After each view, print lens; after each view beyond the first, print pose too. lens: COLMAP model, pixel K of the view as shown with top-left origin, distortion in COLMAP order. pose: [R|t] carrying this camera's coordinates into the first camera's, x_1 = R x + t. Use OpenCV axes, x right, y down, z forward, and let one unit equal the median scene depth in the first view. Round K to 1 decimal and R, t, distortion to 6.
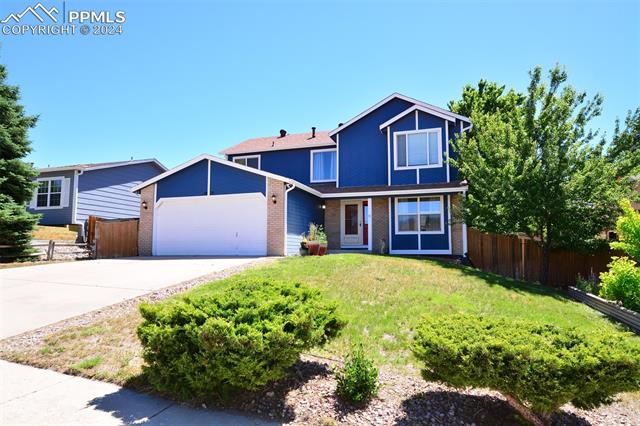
lens RADIAL K [[396.3, 0, 317.5], [0, 396.3, 216.9], [0, 0, 1]] dist [-0.008823, -0.001373]
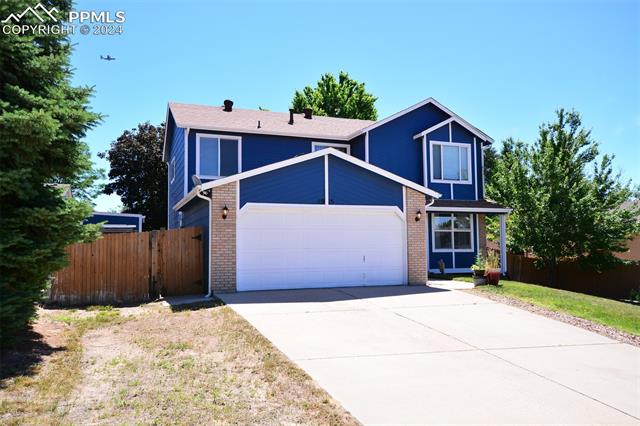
lens RADIAL K [[505.6, 0, 319.8], [0, 505.6, 213.3], [0, 0, 1]] dist [0.004501, 0.000794]
pose [[0.765426, 0.038690, 0.642360, -0.772791], [-0.048837, 0.998805, -0.001965, -0.031824], [-0.641669, -0.029867, 0.766400, 0.268169]]
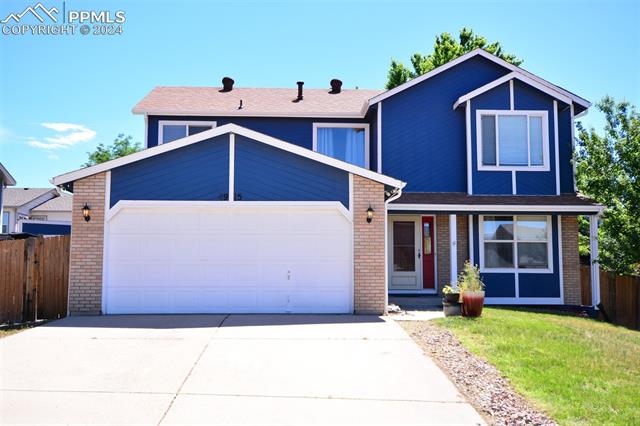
lens RADIAL K [[666.8, 0, 320.7], [0, 666.8, 210.9], [0, 0, 1]] dist [0.019668, 0.000000]
pose [[0.929847, 0.039590, 0.365811, -0.434335], [-0.034160, 0.999189, -0.021306, -0.022760], [-0.366358, 0.007315, 0.930445, 0.105430]]
